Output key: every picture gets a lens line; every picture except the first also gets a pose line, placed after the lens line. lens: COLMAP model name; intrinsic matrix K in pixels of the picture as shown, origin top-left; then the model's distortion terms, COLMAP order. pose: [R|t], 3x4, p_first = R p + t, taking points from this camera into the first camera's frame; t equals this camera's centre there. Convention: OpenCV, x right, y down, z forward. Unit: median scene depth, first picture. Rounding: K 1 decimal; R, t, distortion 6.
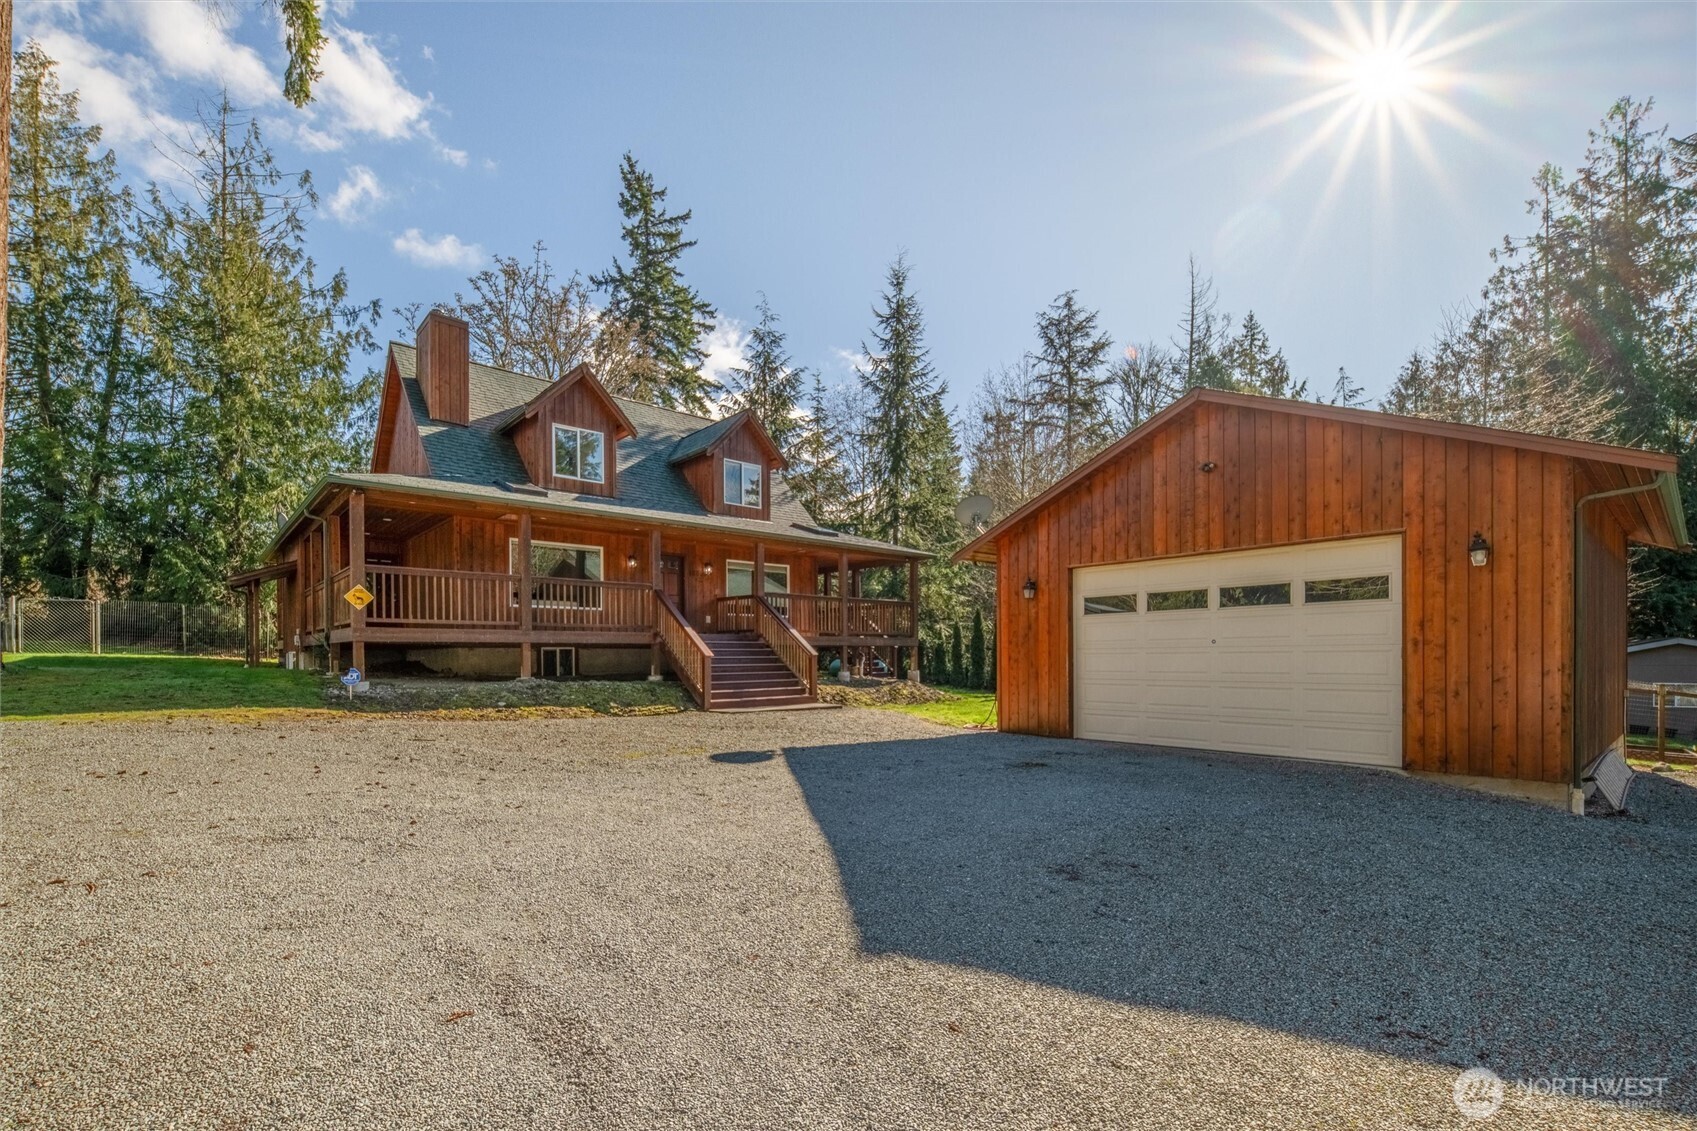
lens RADIAL K [[743.5, 0, 854.5], [0, 743.5, 658.2], [0, 0, 1]] dist [0.001685, -0.000349]
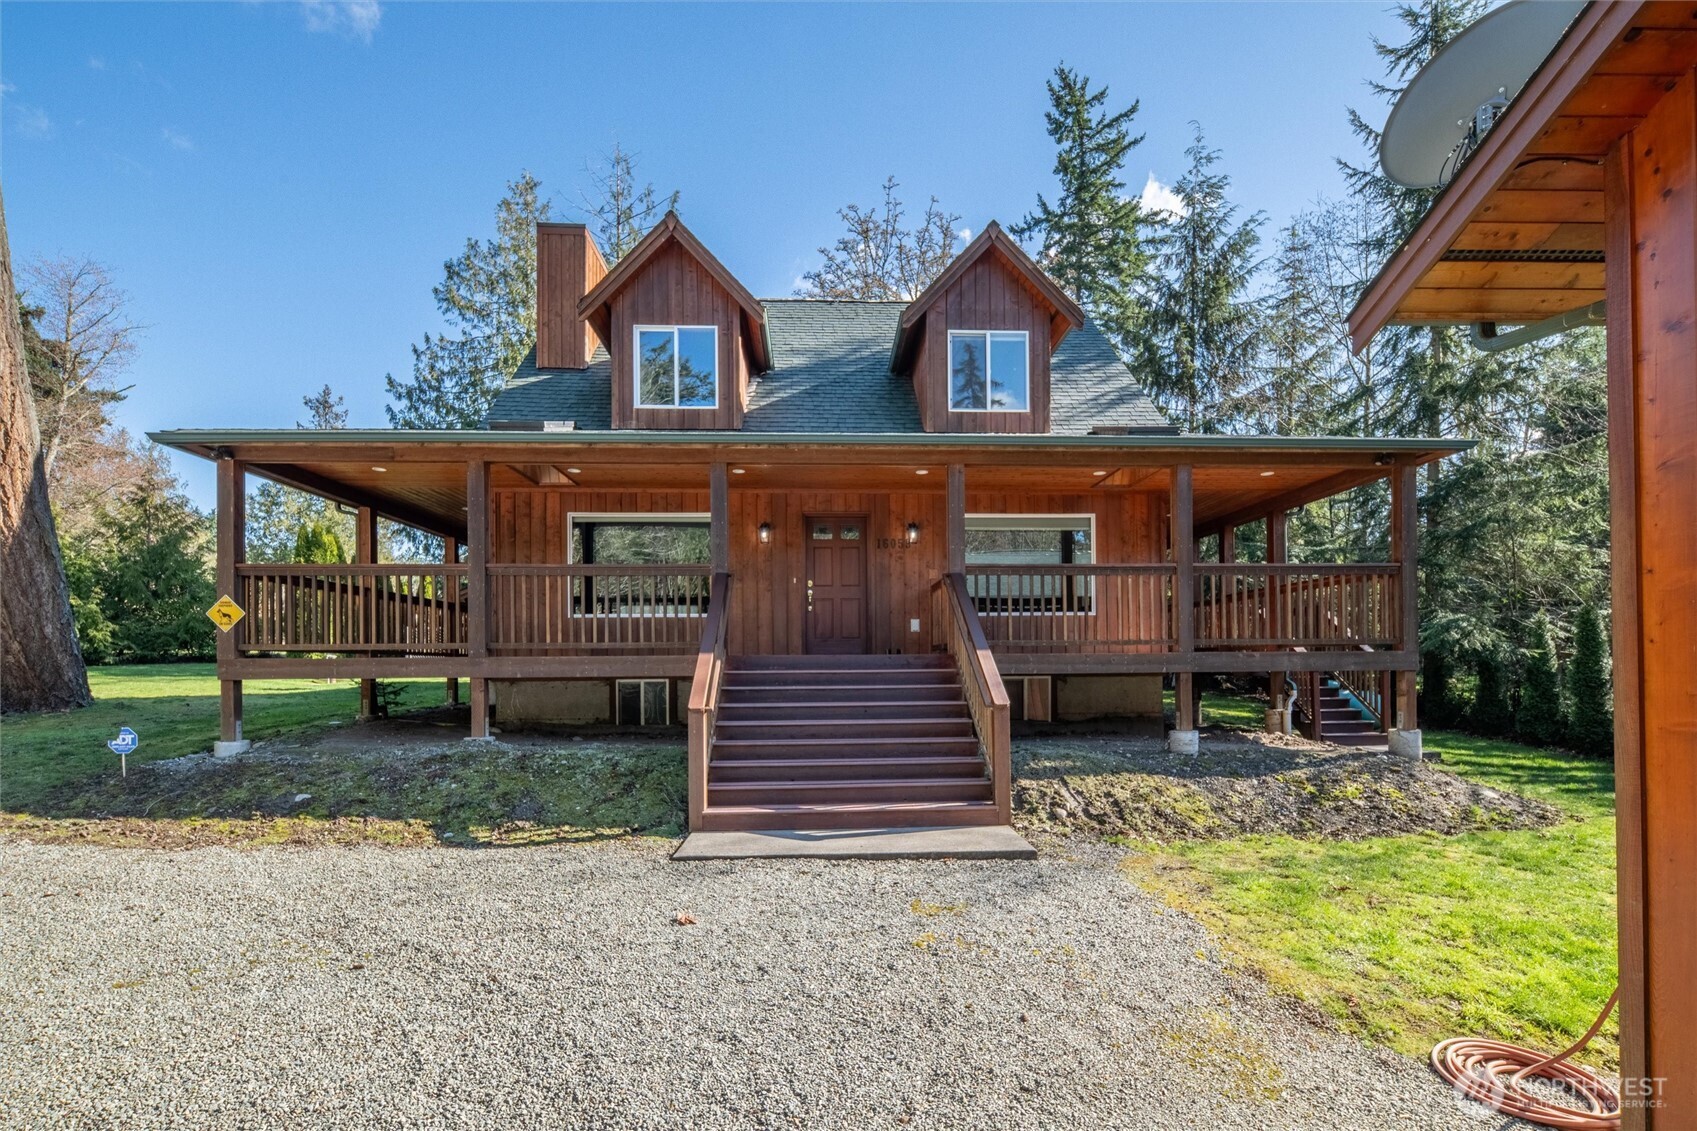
lens RADIAL K [[743.5, 0, 854.5], [0, 743.5, 658.2], [0, 0, 1]] dist [0.001685, -0.000349]
pose [[0.770160, -0.005931, -0.637823, 0.116165], [0.001615, 0.999972, -0.007349, -0.022622], [0.637849, 0.004630, 0.770148, 0.521256]]
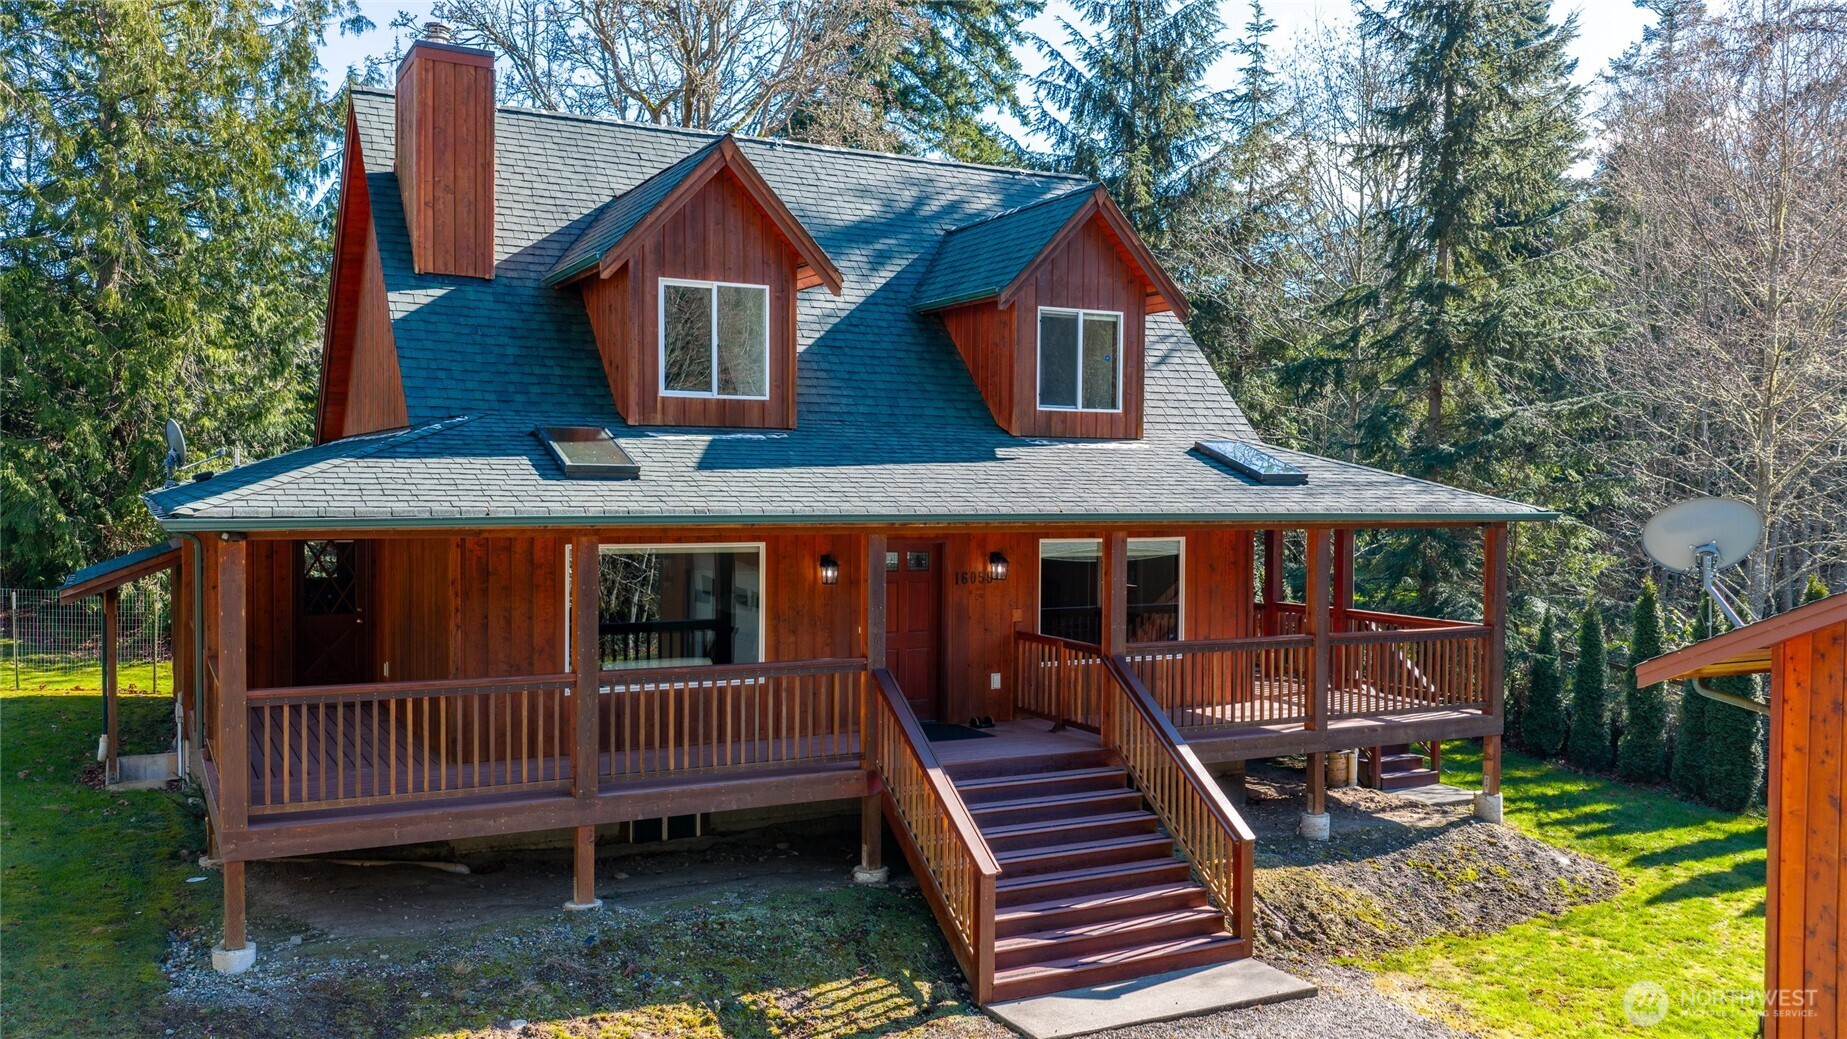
lens RADIAL K [[1503.3, 0, 923.5], [0, 1503.3, 519.5], [0, 0, 1]] dist [0.069947, -0.158099]
pose [[0.968494, 0.022273, -0.248039, -0.019840], [-0.015955, 0.999496, 0.027454, -0.162998], [0.248526, -0.022632, 0.968361, 0.130740]]
